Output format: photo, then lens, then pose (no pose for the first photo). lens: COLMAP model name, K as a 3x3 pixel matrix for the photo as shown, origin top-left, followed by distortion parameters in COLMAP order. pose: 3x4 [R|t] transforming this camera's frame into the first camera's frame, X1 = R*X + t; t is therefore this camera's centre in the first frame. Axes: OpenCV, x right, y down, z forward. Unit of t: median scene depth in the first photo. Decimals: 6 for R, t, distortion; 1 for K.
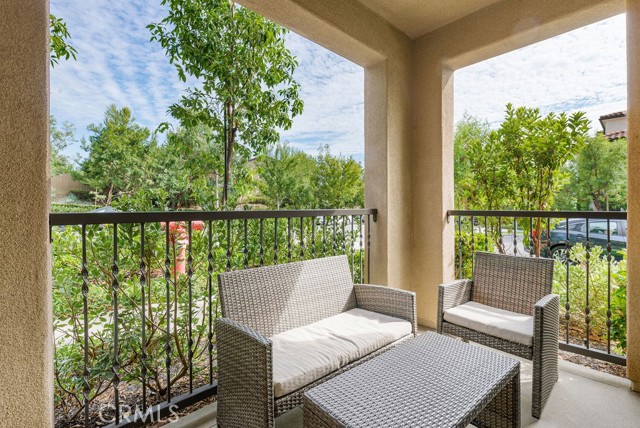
lens RADIAL K [[296.5, 0, 319.7], [0, 296.5, 213.7], [0, 0, 1]] dist [0.000791, -0.000415]
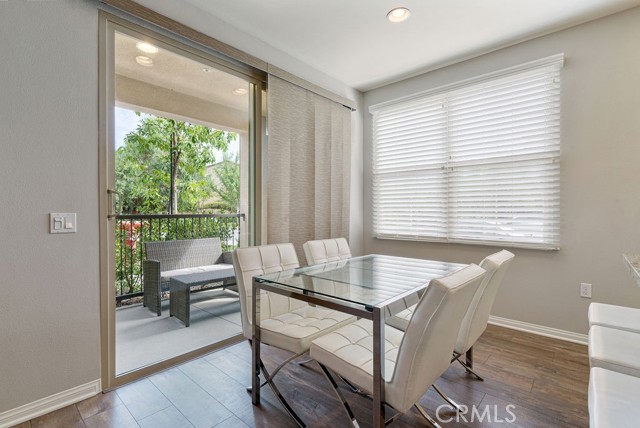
lens RADIAL K [[296.5, 0, 322.8], [0, 296.5, 209.8], [0, 0, 1]] dist [0.000791, -0.000415]
pose [[0.993835, 0.001310, 0.110859, 0.179452], [0.001770, 0.999615, -0.027687, 0.005126], [-0.110852, 0.027712, 0.993450, -0.335107]]
